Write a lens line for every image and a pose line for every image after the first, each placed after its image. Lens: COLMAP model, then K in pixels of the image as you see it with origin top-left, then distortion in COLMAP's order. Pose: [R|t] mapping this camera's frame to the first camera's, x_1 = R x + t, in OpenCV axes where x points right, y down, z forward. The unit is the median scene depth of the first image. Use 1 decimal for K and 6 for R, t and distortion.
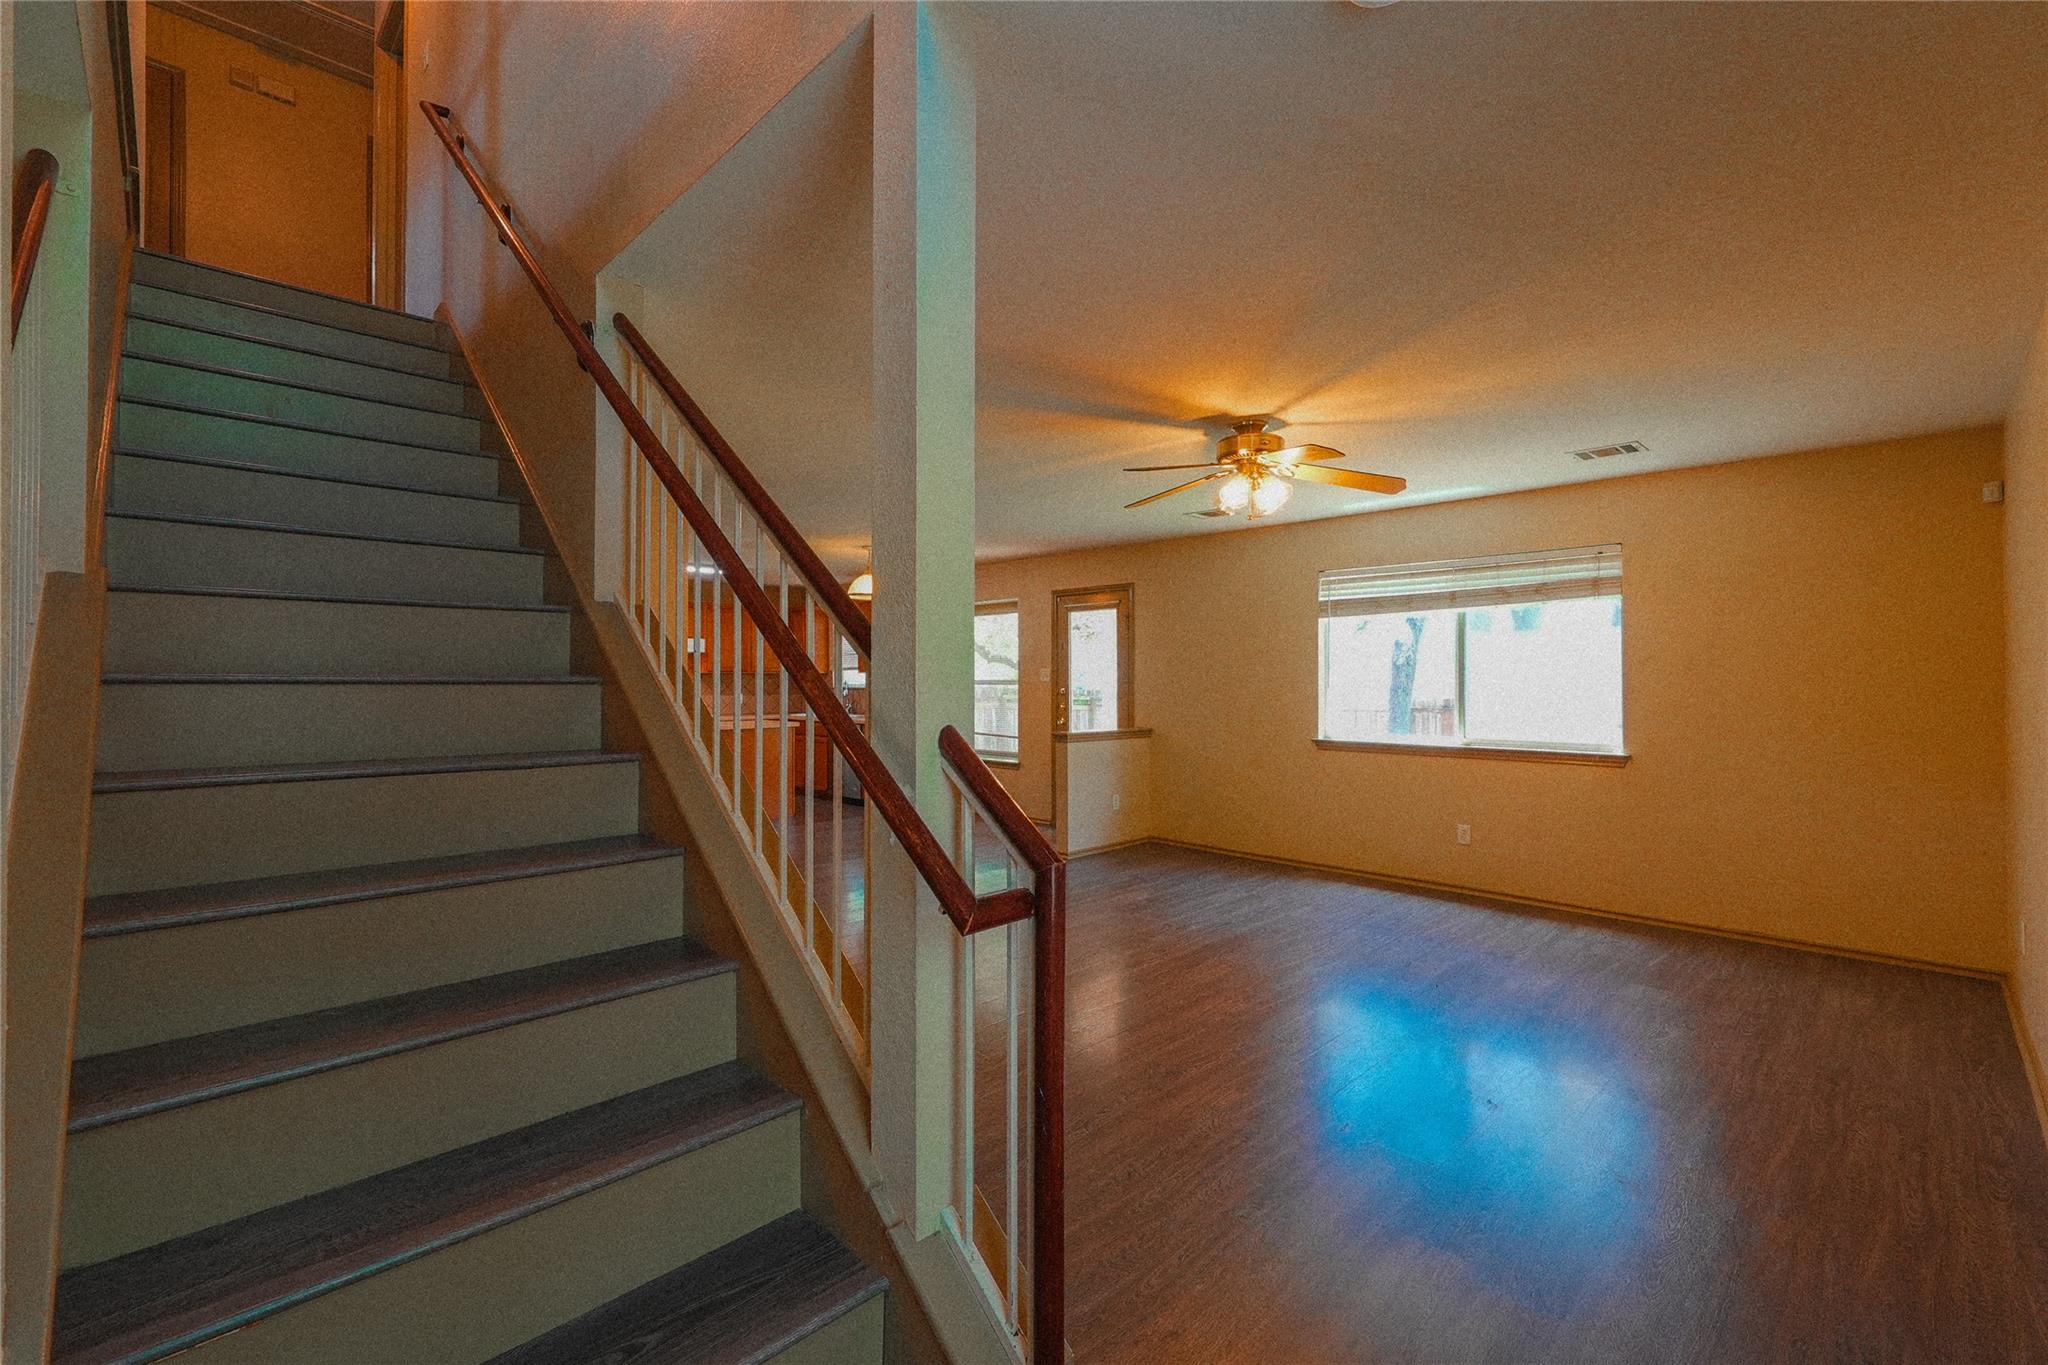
lens RADIAL K [[875.8, 0, 1024.0], [0, 875.8, 682.5], [0, 0, 1]] dist [-0.001719, -0.000209]
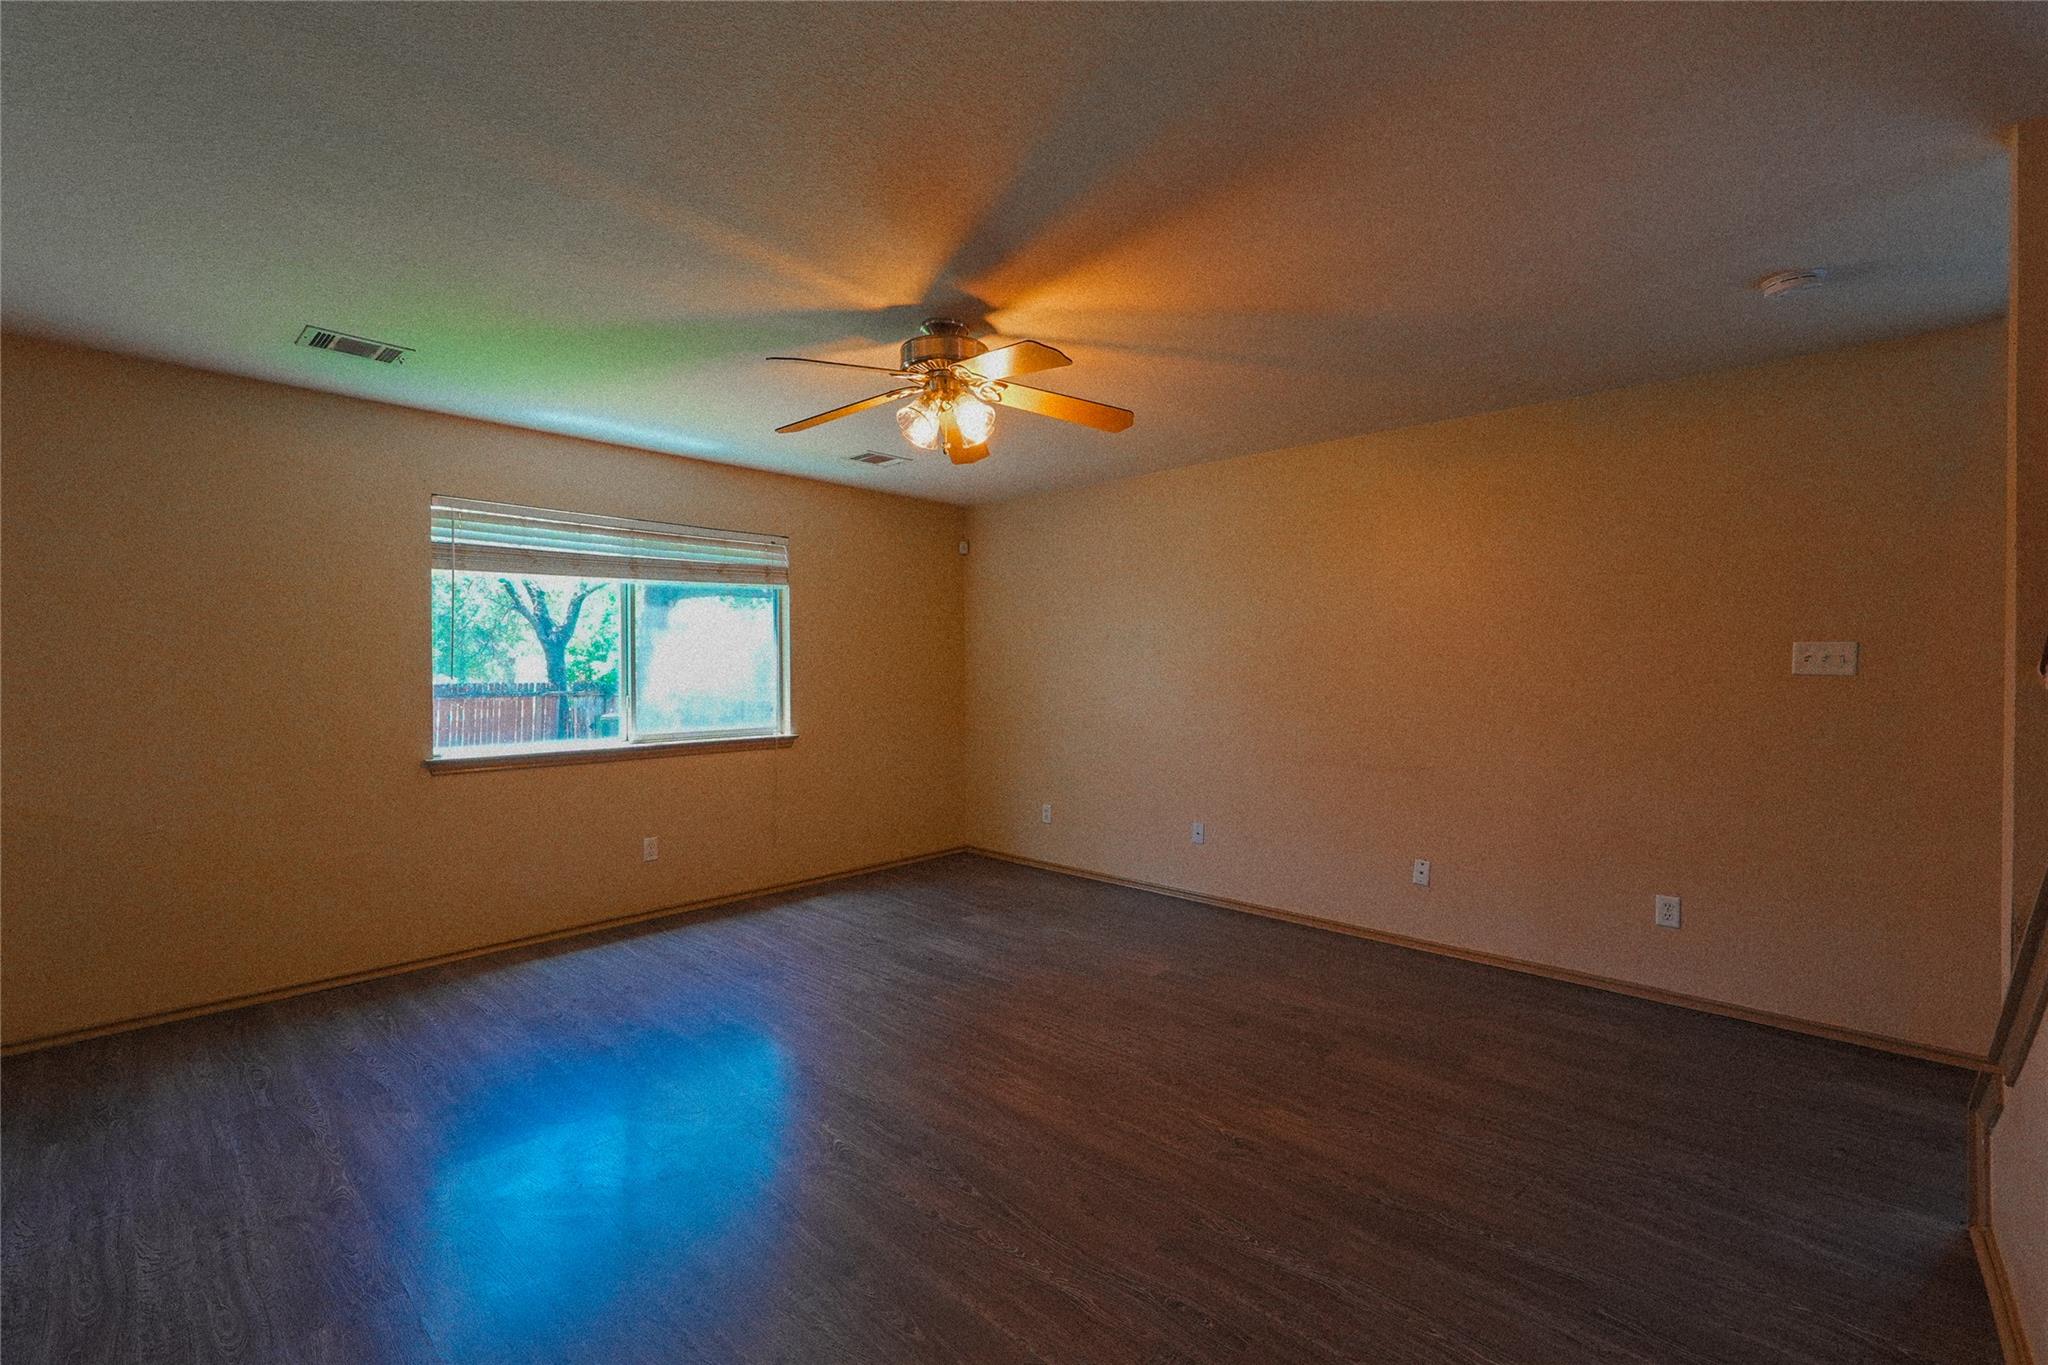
lens RADIAL K [[878.1, 0, 1024.0], [0, 878.1, 682.5], [0, 0, 1]] dist [0.000721, 0.000053]
pose [[-0.040281, -0.020031, 0.998988, -0.387657], [0.001647, 0.999796, 0.020113, -0.003767], [-0.999187, 0.002456, -0.040239, 0.743096]]
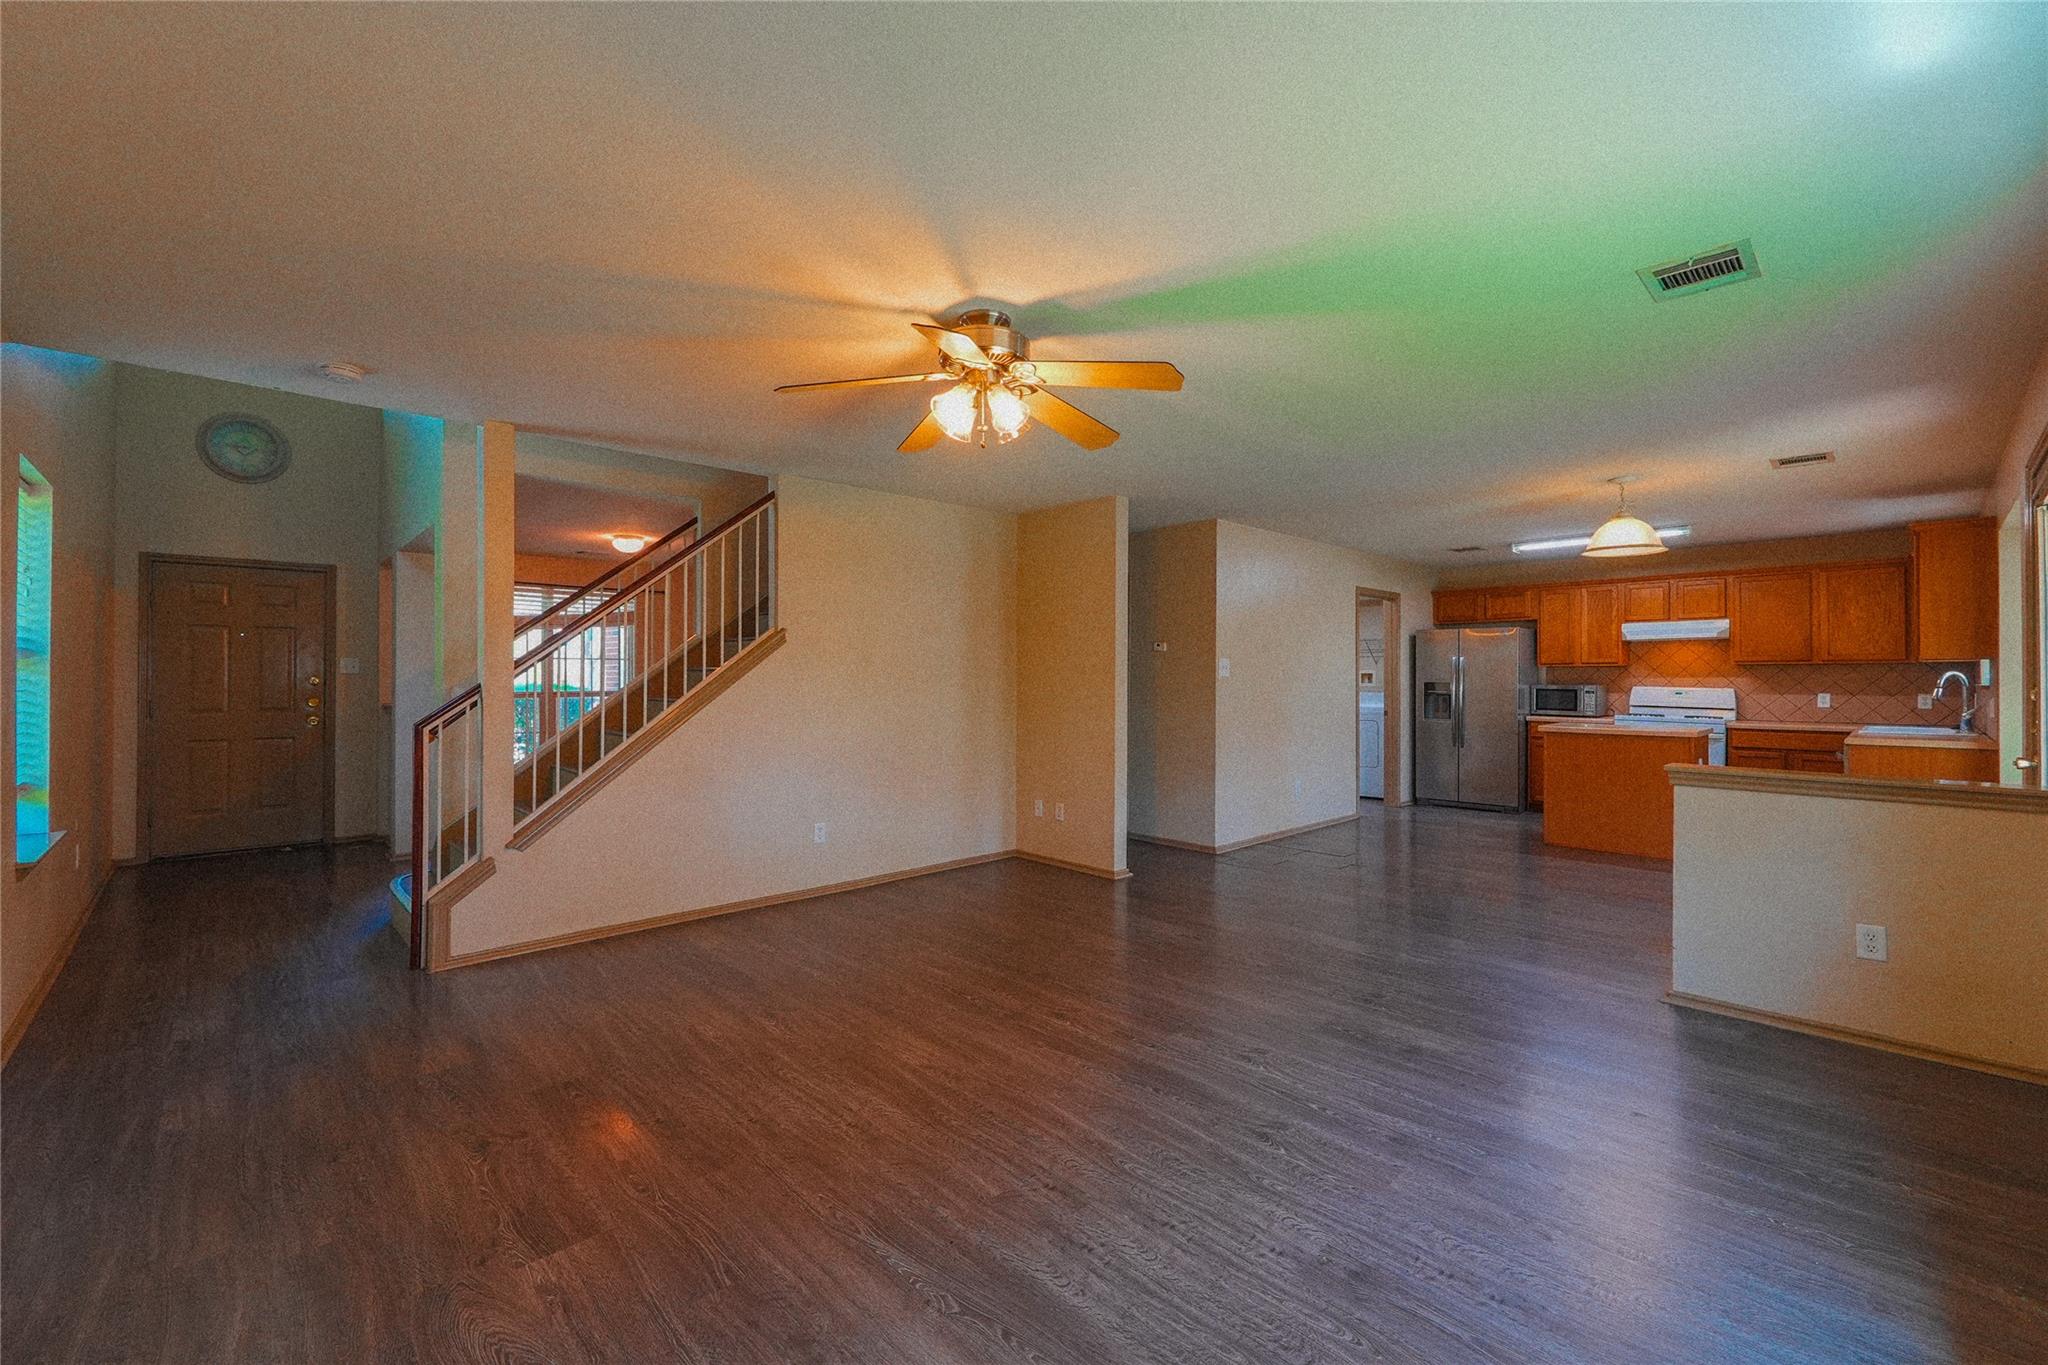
lens RADIAL K [[878.1, 0, 1024.0], [0, 878.1, 682.5], [0, 0, 1]] dist [0.000721, 0.000053]
pose [[-0.023303, -0.000008, -0.999728, 0.766839], [-0.002903, 0.999996, 0.000060, 0.008552], [0.999724, 0.002903, -0.023303, 0.810985]]
